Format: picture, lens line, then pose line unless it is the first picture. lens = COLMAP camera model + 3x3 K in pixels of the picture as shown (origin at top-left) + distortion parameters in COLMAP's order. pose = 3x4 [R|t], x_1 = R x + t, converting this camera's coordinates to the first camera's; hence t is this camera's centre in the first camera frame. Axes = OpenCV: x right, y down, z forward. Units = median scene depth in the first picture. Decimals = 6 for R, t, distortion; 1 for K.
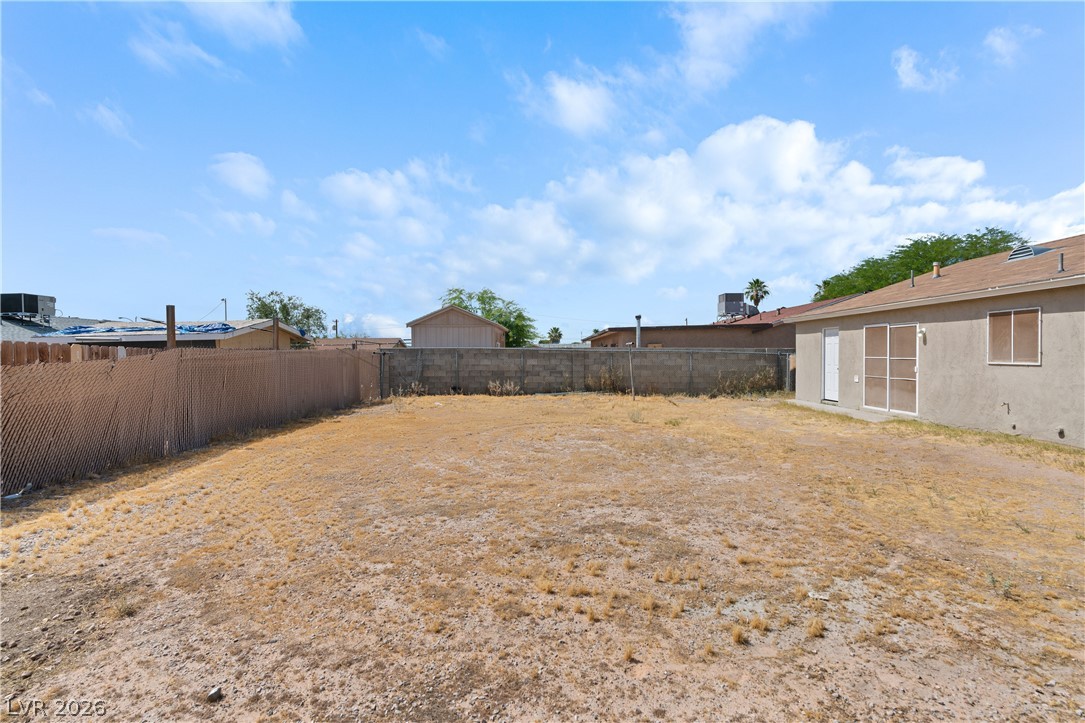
lens RADIAL K [[495.1, 0, 555.5], [0, 495.1, 353.9], [0, 0, 1]] dist [-0.001314, 0.000103]
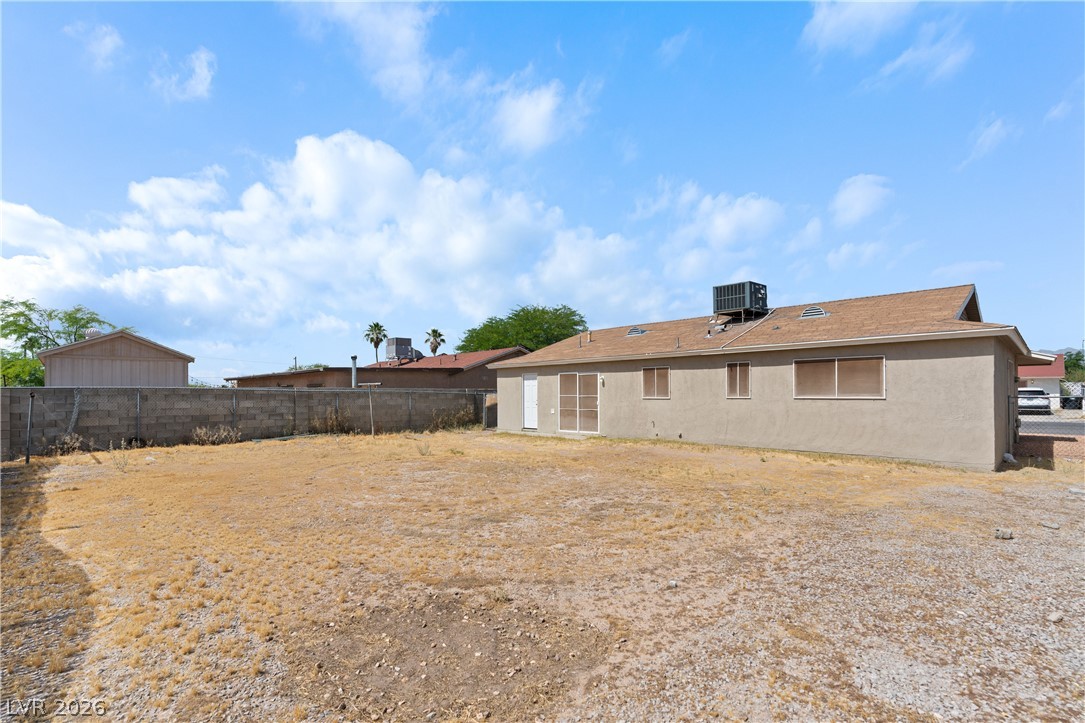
lens RADIAL K [[501.2, 0, 543.3], [0, 501.2, 377.6], [0, 0, 1]] dist [-0.005996, -0.000227]
pose [[0.720964, 0.018804, 0.692717, -0.426884], [0.005141, 0.999459, -0.032481, 0.002201], [-0.692954, 0.026979, 0.720477, 0.003829]]
